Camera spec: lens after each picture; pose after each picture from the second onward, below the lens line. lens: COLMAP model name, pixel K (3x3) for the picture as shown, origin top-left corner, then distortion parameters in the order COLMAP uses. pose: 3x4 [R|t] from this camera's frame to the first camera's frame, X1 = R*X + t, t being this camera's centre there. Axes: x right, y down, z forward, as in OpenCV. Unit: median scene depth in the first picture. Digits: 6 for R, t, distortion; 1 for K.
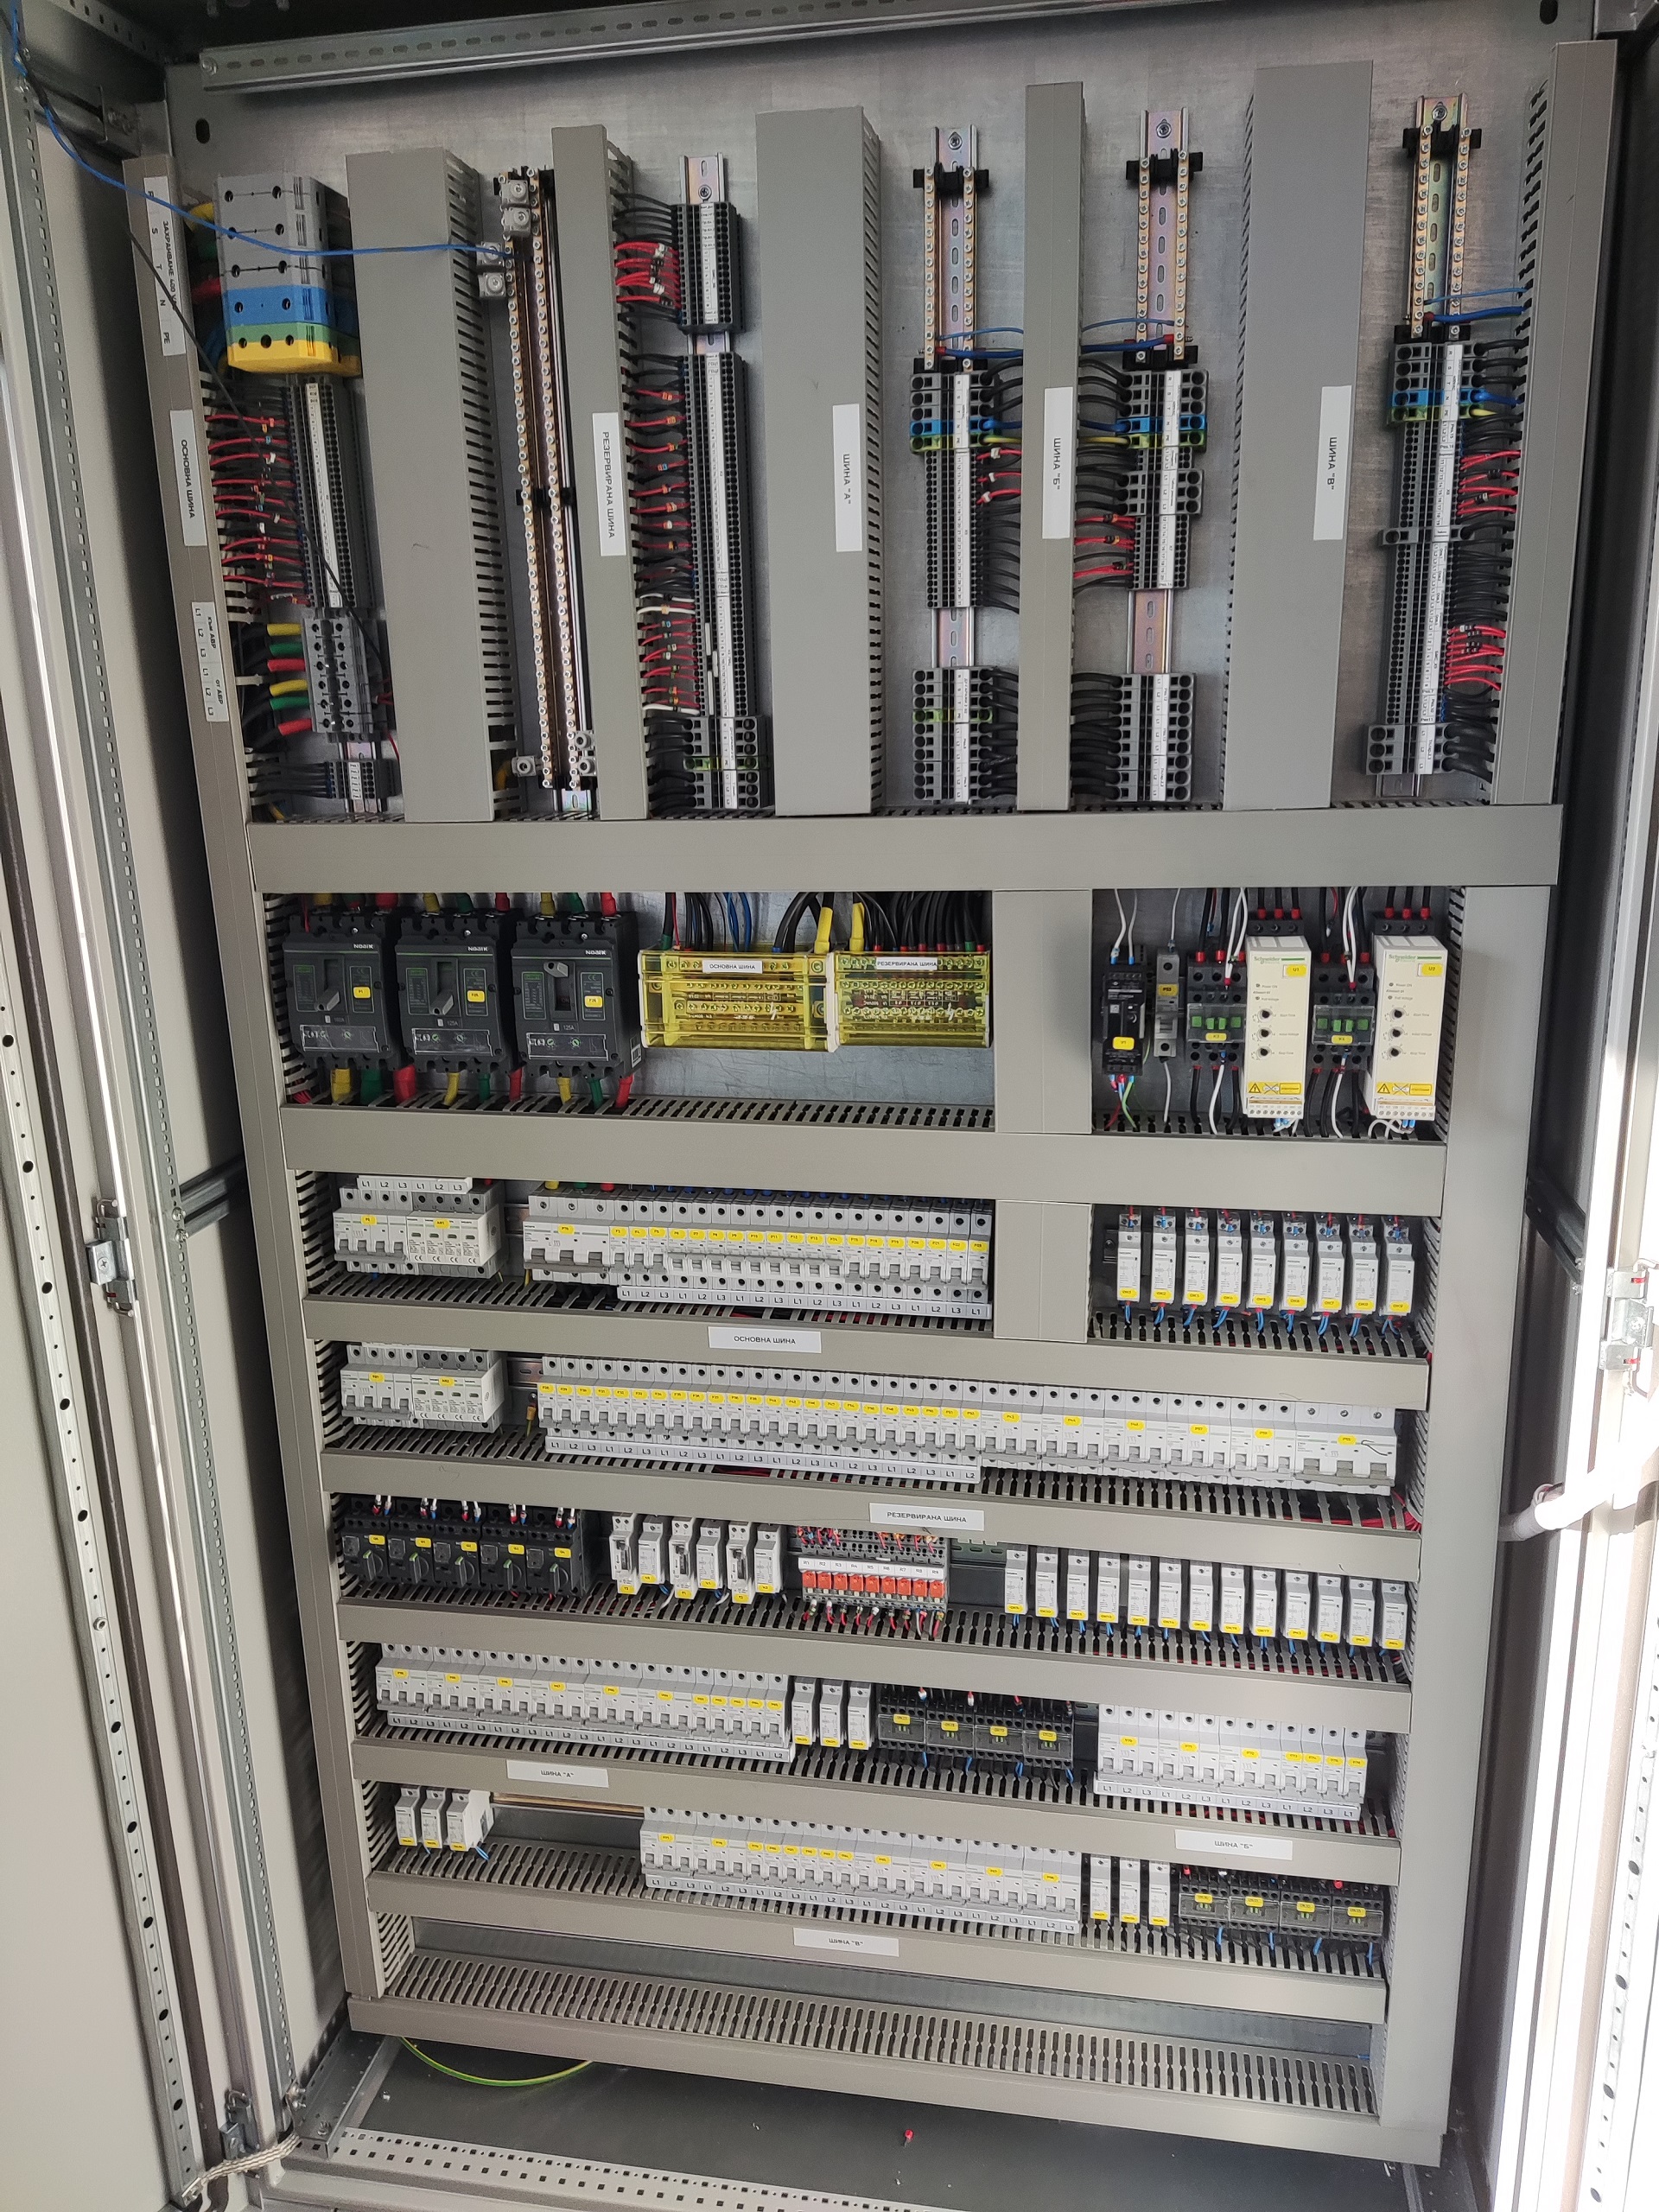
lens RADIAL K [[1626.1, 0, 829.5], [0, 1626.1, 1106.0], [0, 0, 1]] dist [0.121625, -0.187181]
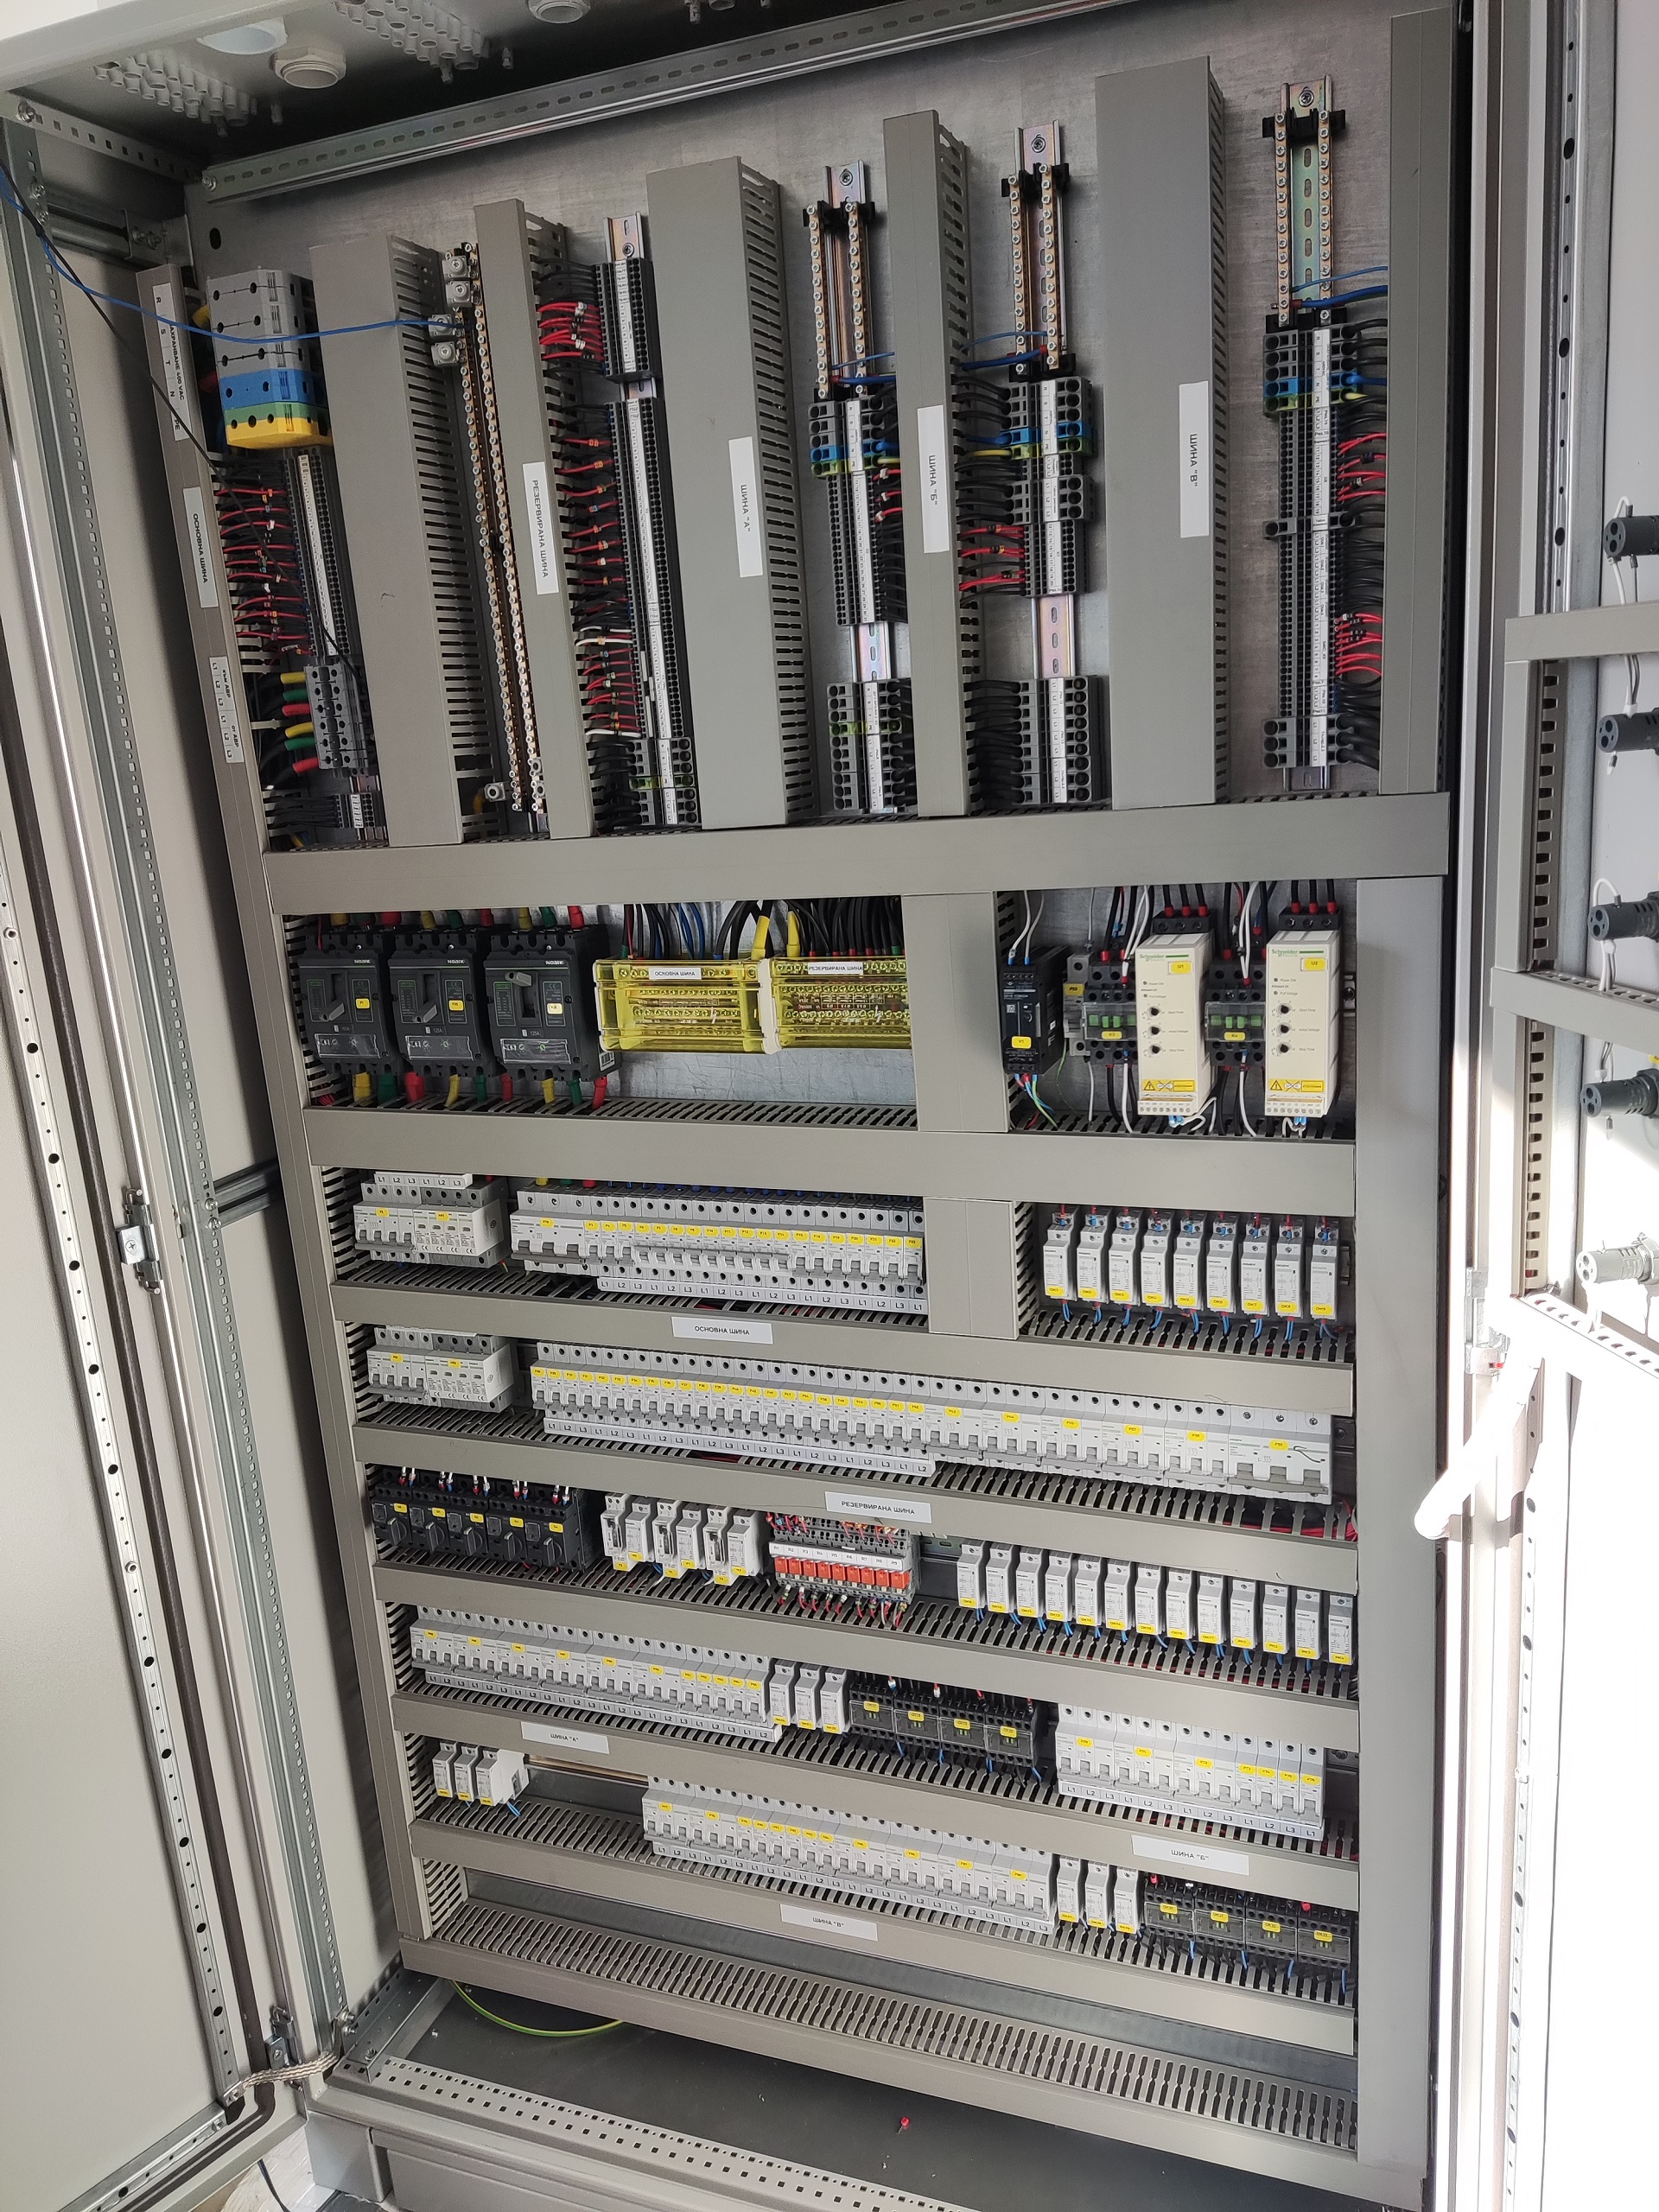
lens RADIAL K [[1626.1, 0, 829.5], [0, 1626.1, 1106.0], [0, 0, 1]] dist [0.121625, -0.187181]
pose [[0.981636, -0.001431, -0.190760, 0.236405], [-0.000922, 0.999925, -0.012247, 0.012702], [0.190763, 0.012198, 0.981560, -0.015953]]
